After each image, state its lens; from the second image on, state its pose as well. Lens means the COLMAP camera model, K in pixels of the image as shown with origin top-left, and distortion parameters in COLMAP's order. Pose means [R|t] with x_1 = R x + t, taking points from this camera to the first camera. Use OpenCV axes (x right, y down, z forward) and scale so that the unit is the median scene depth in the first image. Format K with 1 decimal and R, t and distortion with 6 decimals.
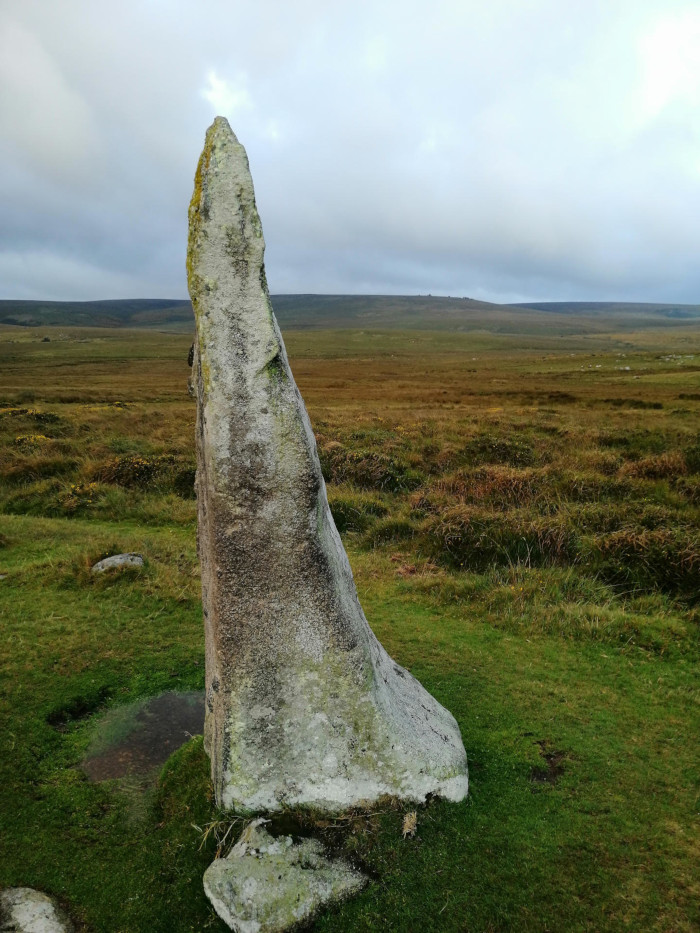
lens RADIAL K [[721.8, 0, 350.0], [0, 721.8, 466.5], [0, 0, 1]] dist [0.017521, -0.006412]
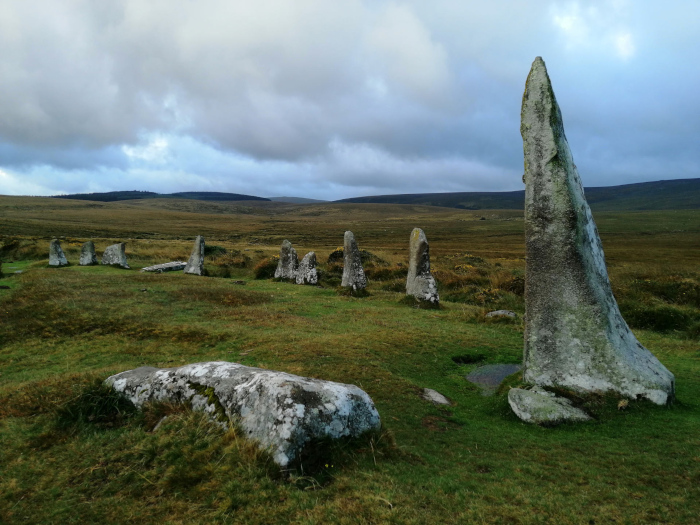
lens RADIAL K [[541.6, 0, 350.0], [0, 541.6, 262.5], [0, 0, 1]] dist [0.017521, -0.006412]
pose [[0.807356, 0.043464, -0.588462, 0.327147], [-0.096942, 0.993503, -0.059622, 0.285956], [0.582047, 0.105182, 0.806324, -0.584399]]
